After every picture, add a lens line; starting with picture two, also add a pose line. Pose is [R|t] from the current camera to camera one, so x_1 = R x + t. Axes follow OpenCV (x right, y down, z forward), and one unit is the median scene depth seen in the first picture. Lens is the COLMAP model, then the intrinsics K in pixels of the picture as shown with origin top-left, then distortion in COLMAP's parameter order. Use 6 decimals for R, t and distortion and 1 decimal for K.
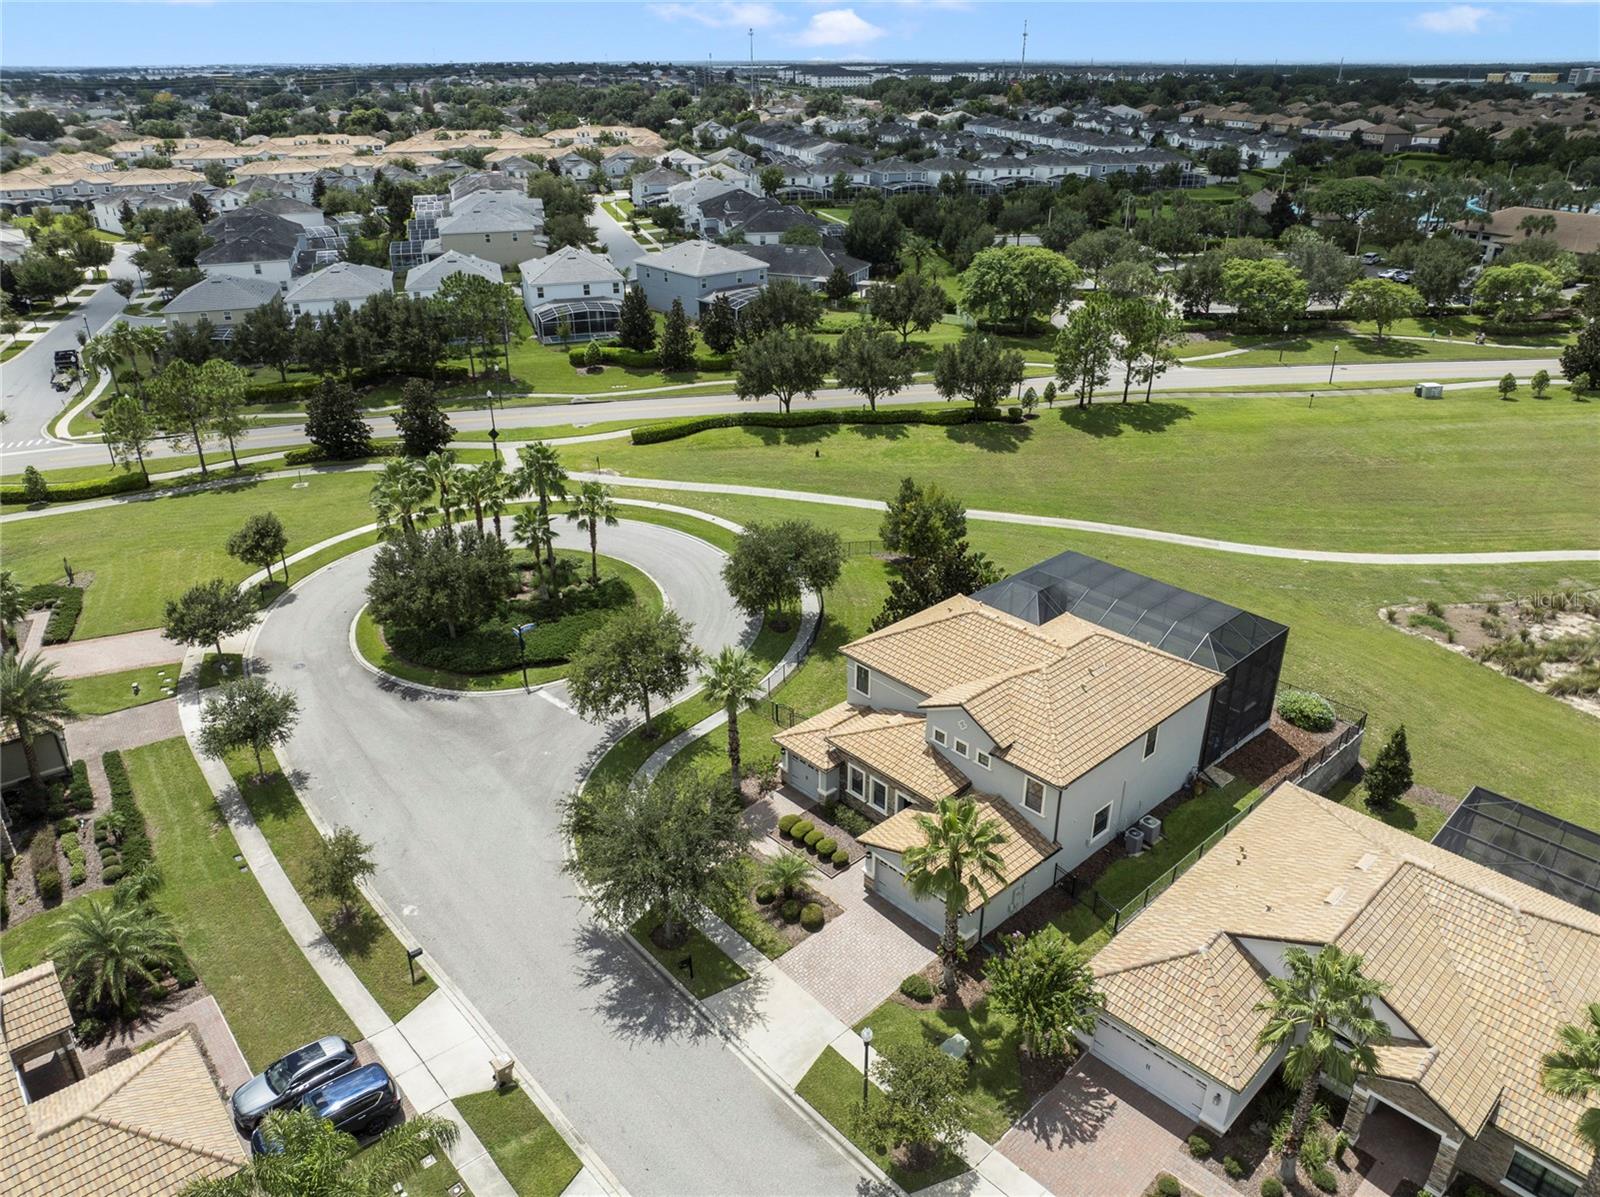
lens RADIAL K [[1125.4, 0, 800.0], [0, 1125.4, 598.5], [0, 0, 1]] dist [-0.024340, -0.004903]
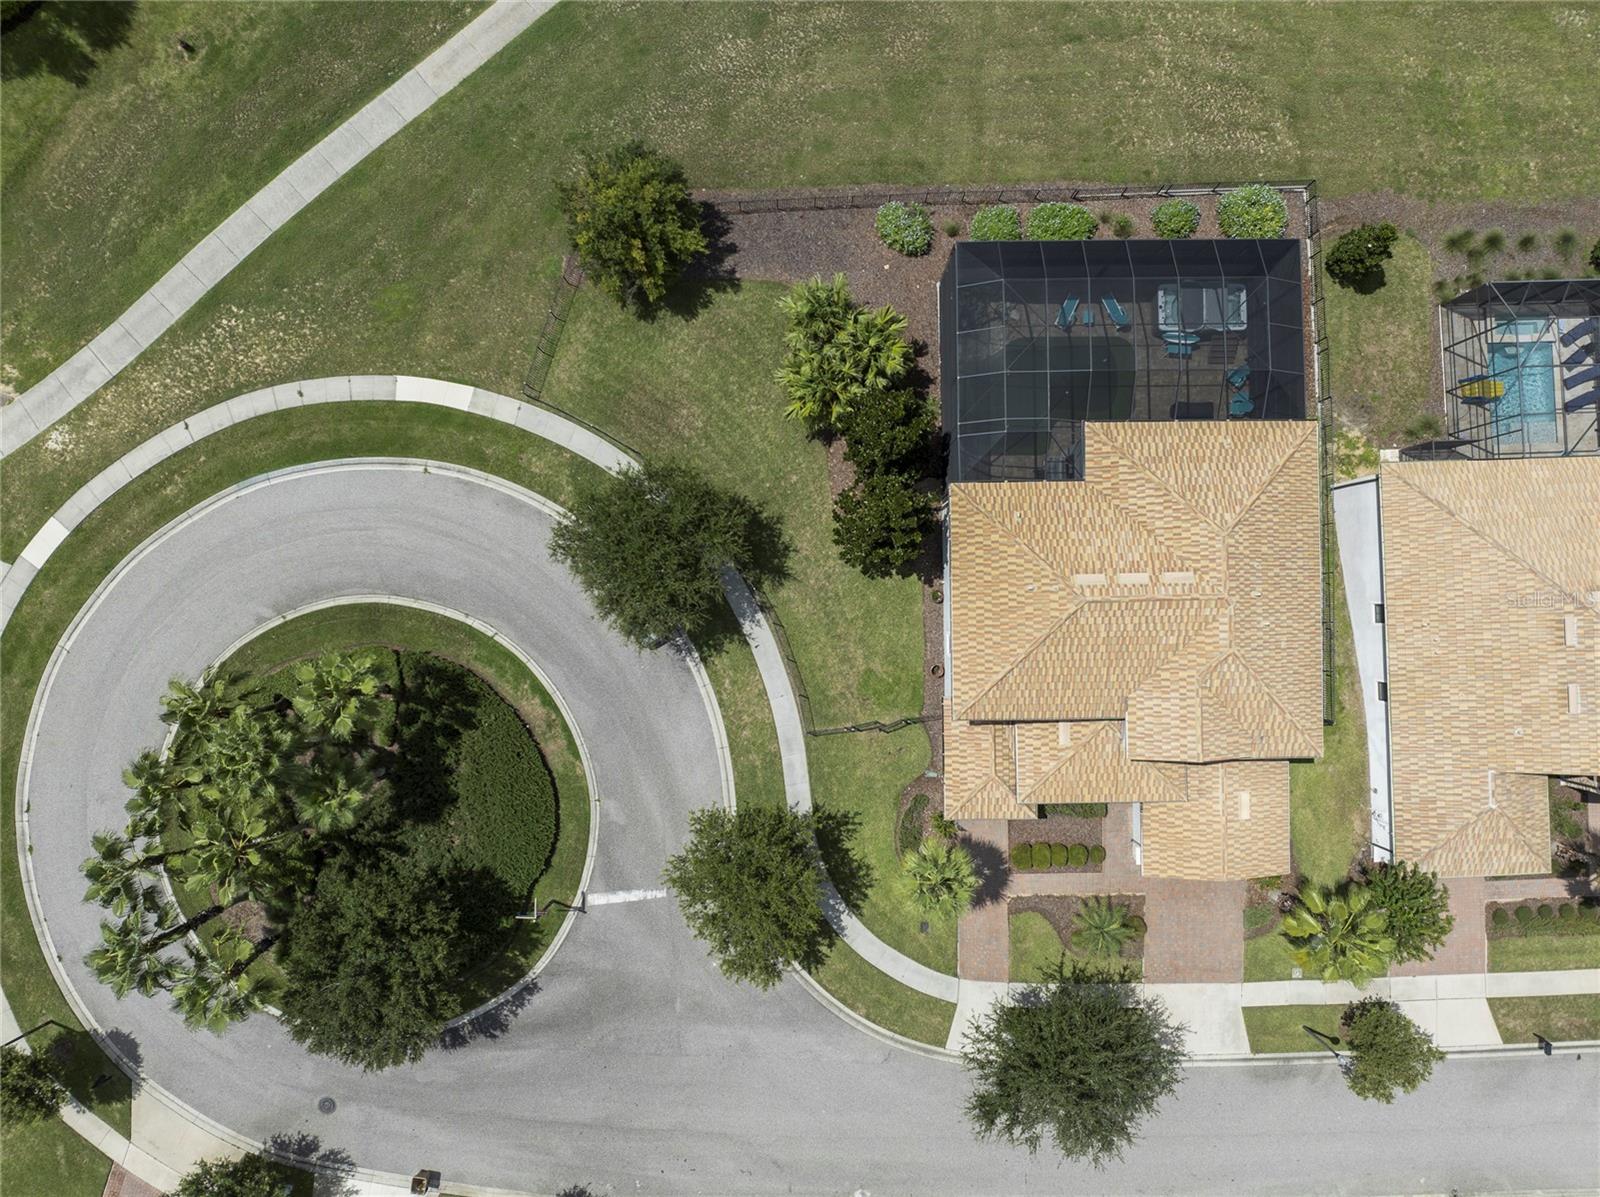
lens RADIAL K [[1125.4, 0, 800.0], [0, 1125.4, 598.5], [0, 0, 1]] dist [-0.024340, -0.004903]
pose [[0.667589, -0.743481, 0.039504, -0.006774], [0.304079, 0.320704, 0.897042, -0.522890], [-0.679603, -0.586843, 0.440175, 0.563986]]
